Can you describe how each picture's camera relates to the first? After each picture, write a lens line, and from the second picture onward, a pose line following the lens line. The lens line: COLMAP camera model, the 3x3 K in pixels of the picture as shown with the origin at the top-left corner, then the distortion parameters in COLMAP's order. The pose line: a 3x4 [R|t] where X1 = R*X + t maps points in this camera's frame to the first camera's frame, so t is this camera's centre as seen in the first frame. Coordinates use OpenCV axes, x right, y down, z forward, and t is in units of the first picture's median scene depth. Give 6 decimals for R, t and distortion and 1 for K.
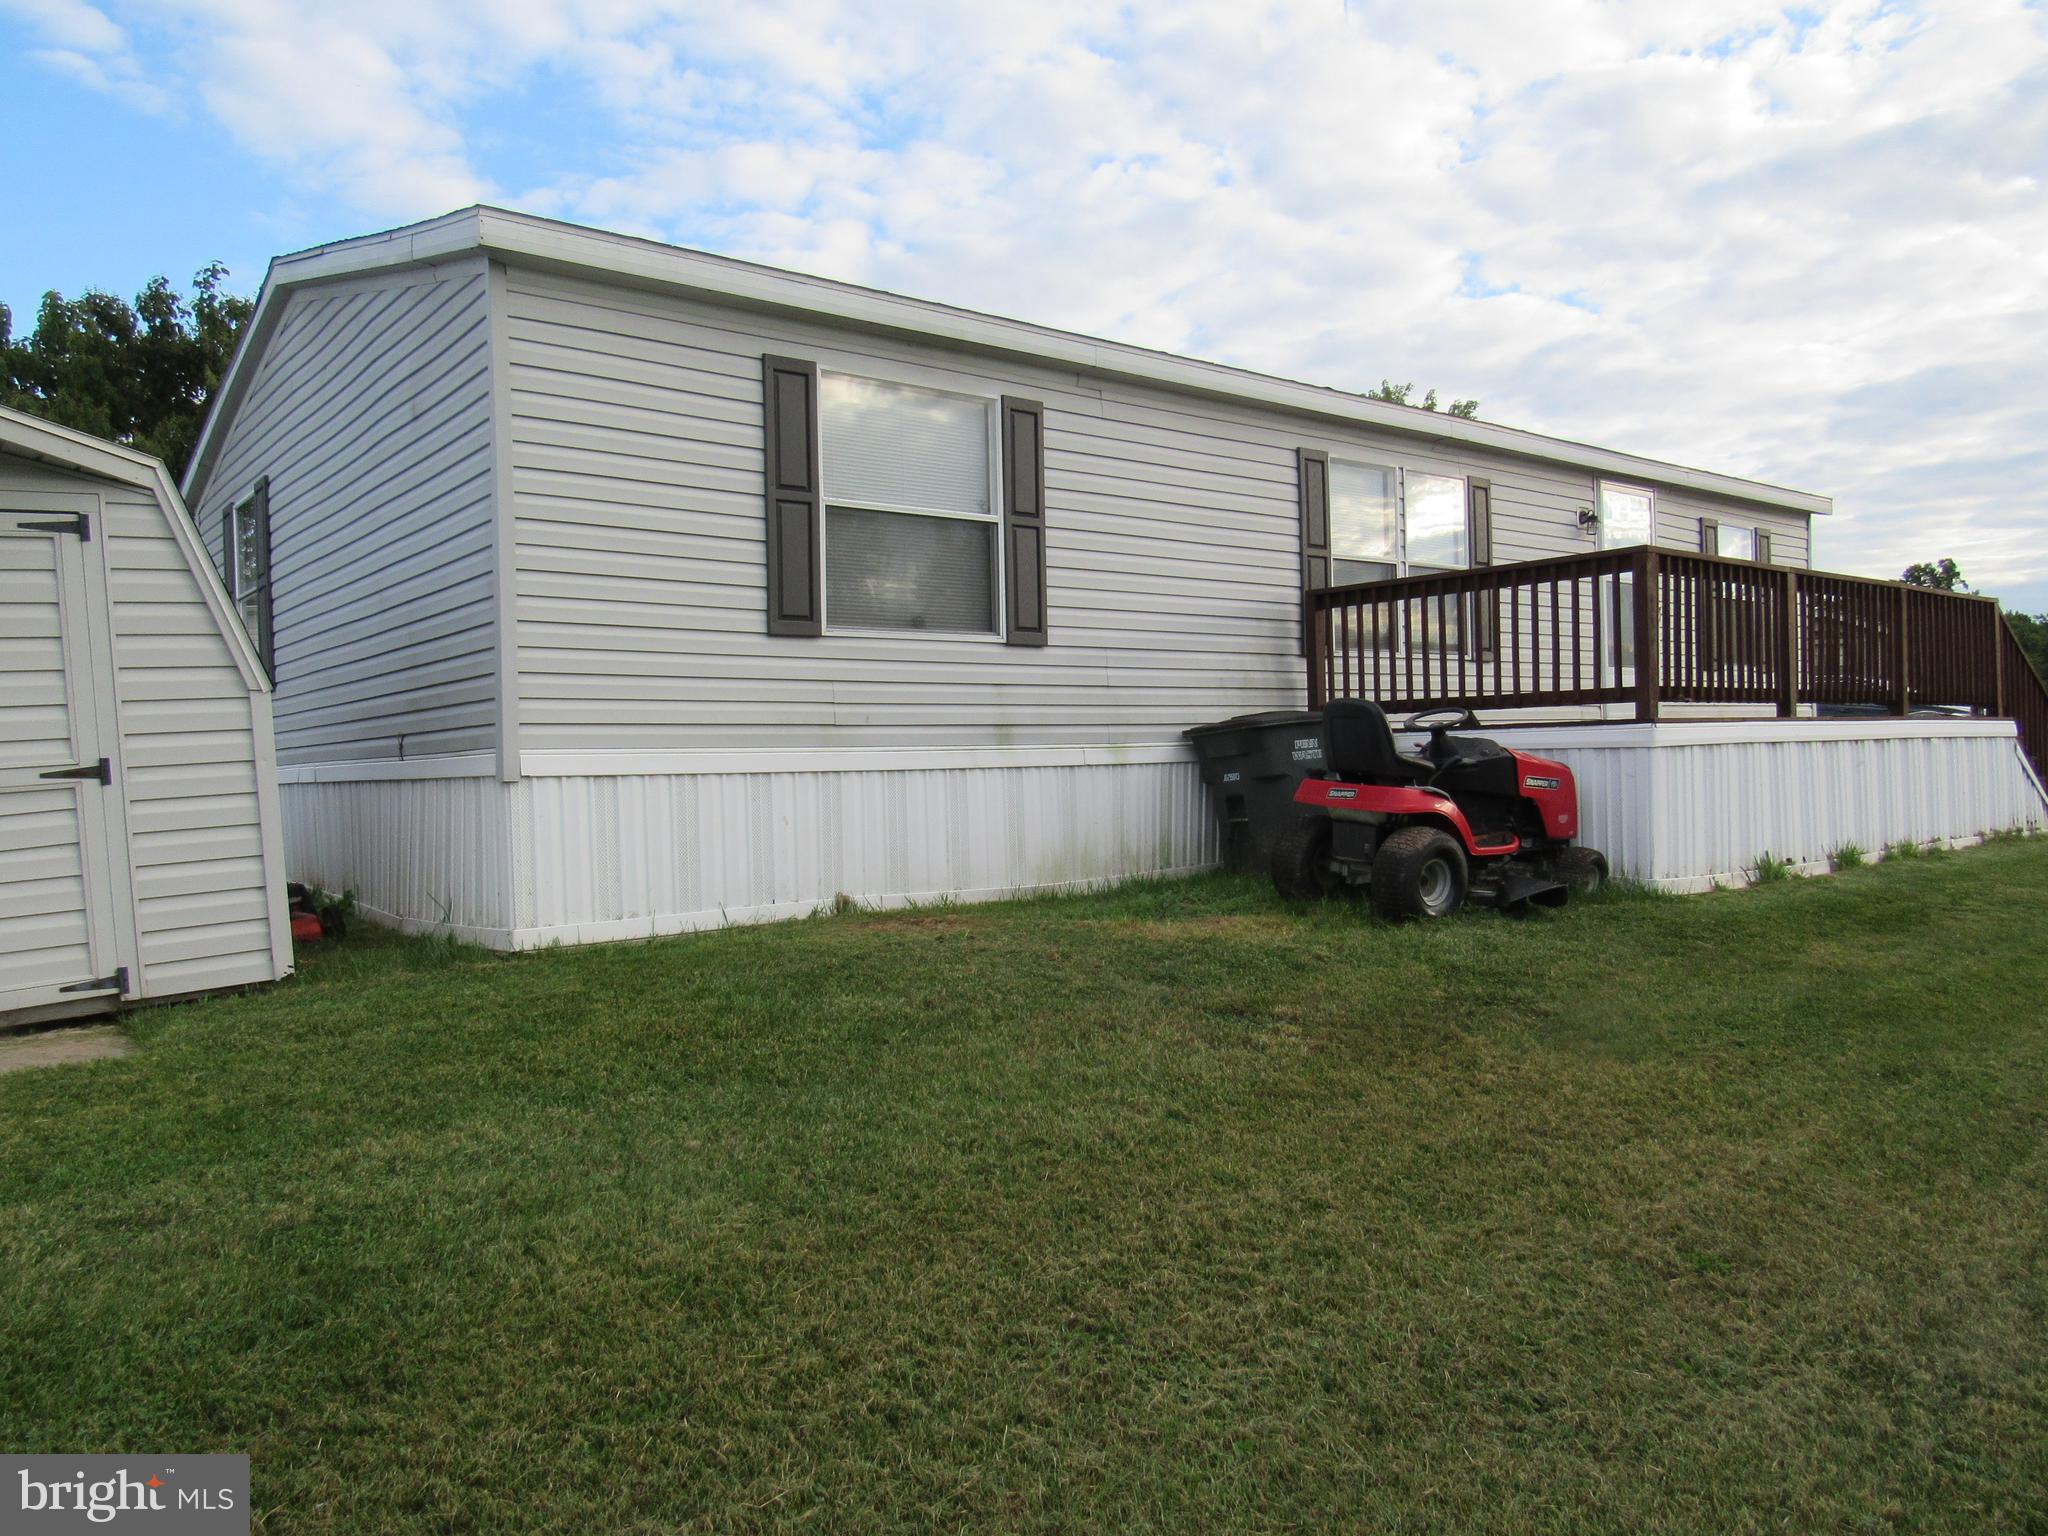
lens RADIAL K [[1457.5, 0, 1029.5], [0, 1457.5, 767.5], [0, 0, 1]] dist [-0.045224, 0.030900]
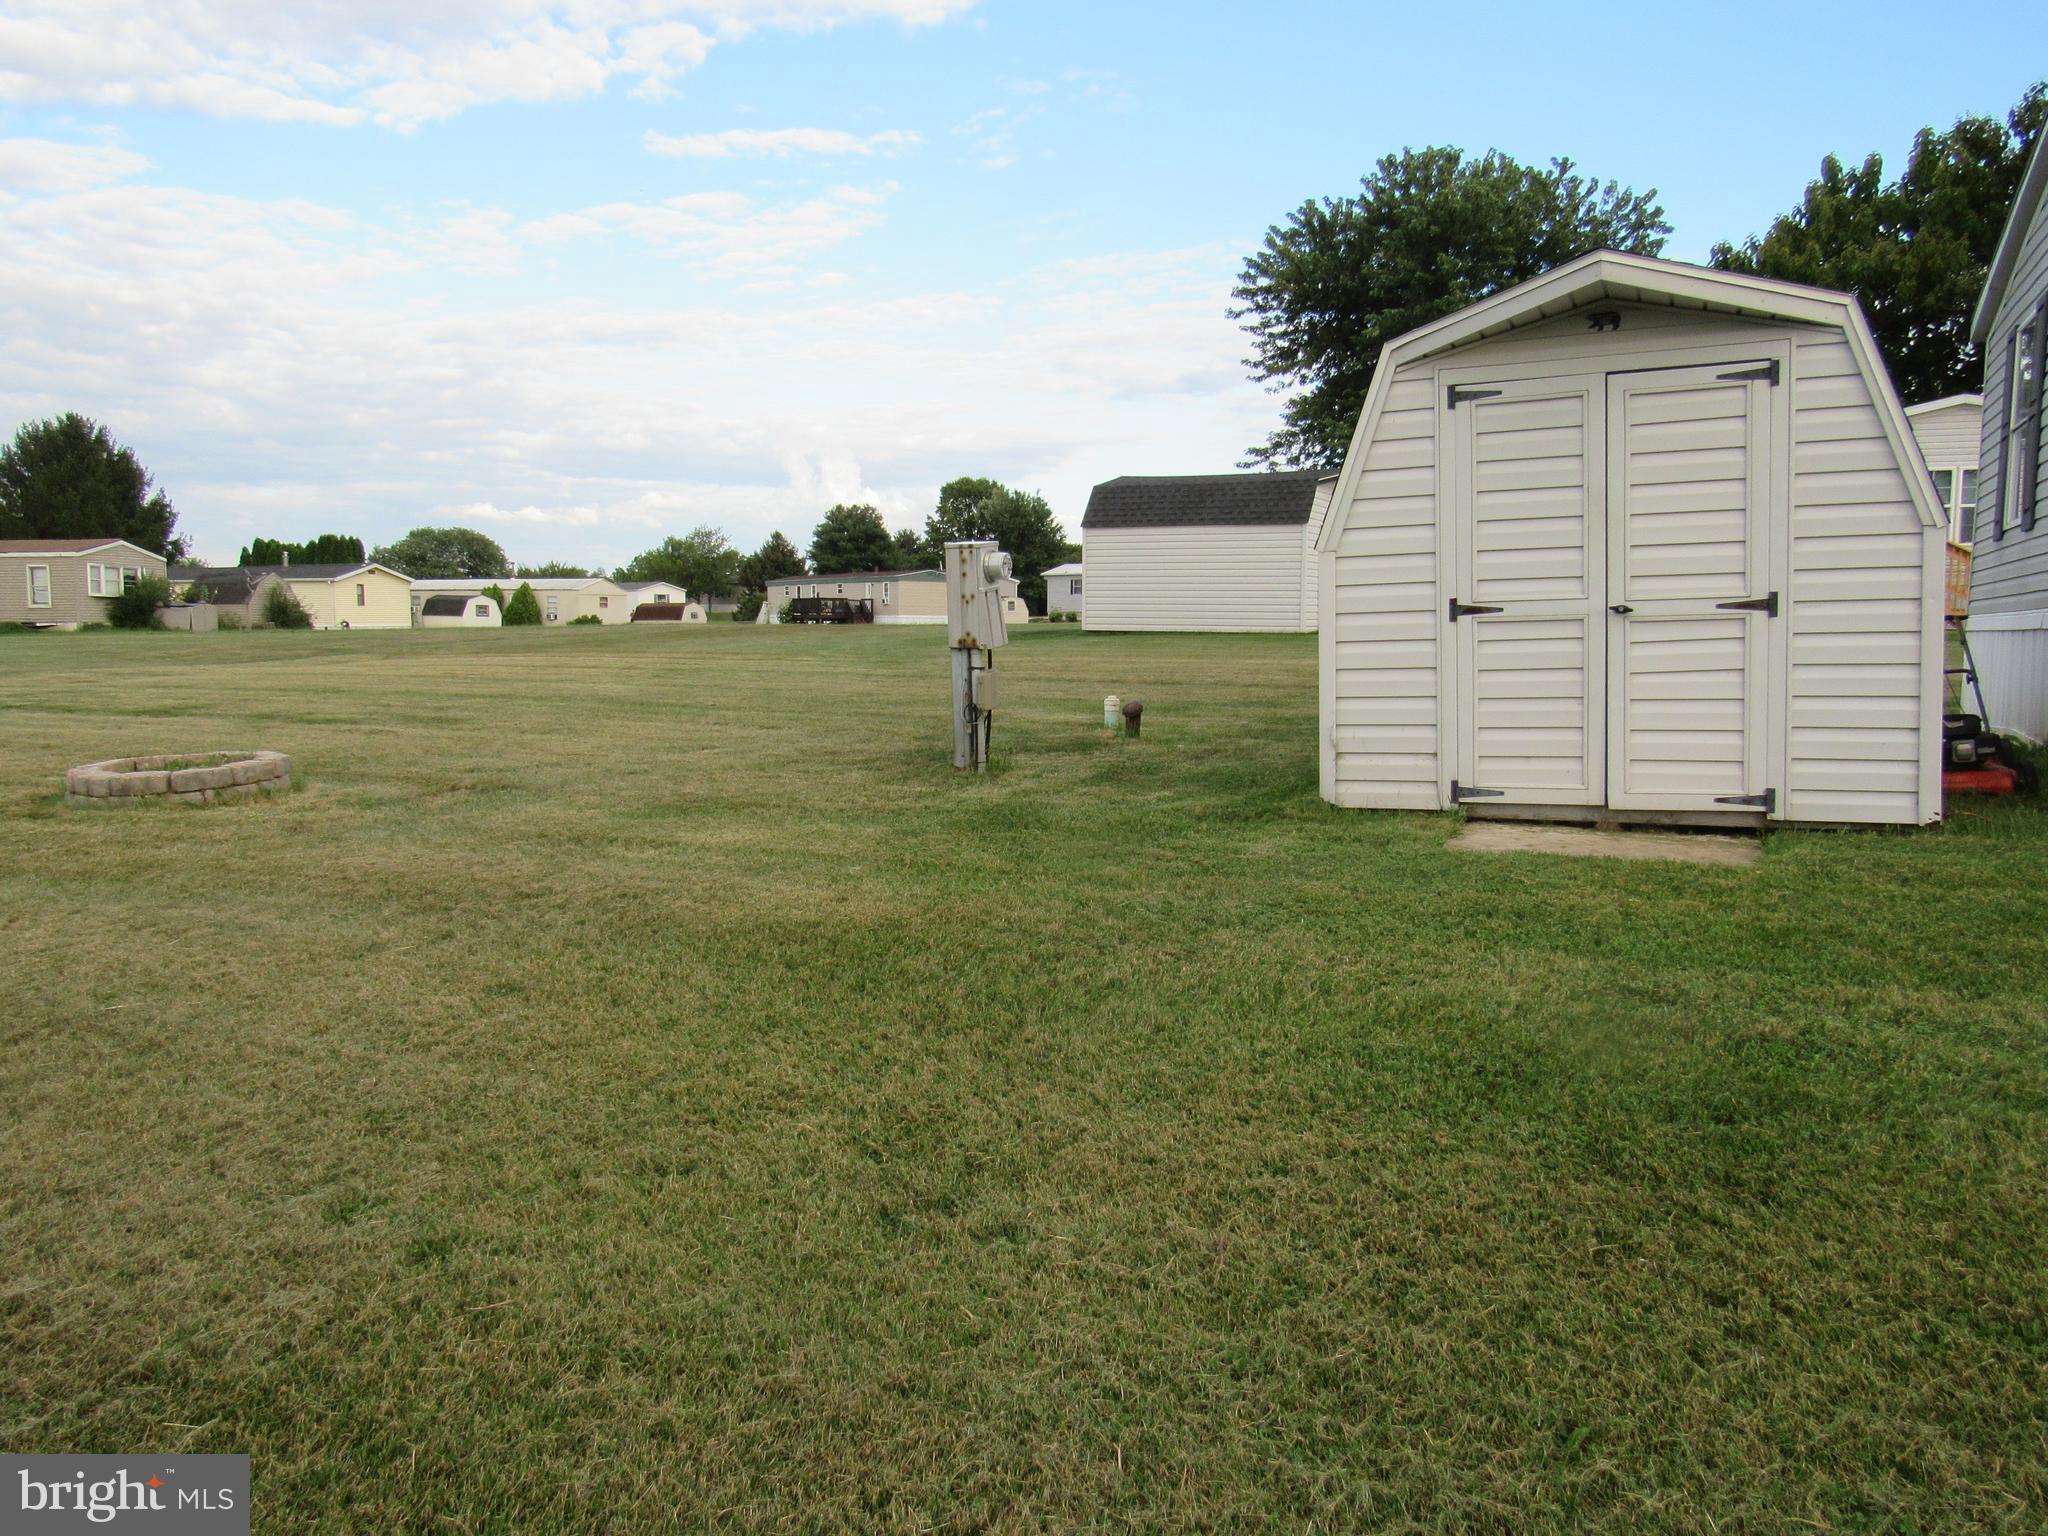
lens RADIAL K [[1457.5, 0, 1029.5], [0, 1457.5, 767.5], [0, 0, 1]] dist [-0.045224, 0.030900]
pose [[0.429940, 0.129789, -0.893480, 0.093286], [-0.032123, 0.991186, 0.128525, 0.002995], [0.902286, -0.026557, 0.430319, 0.037956]]
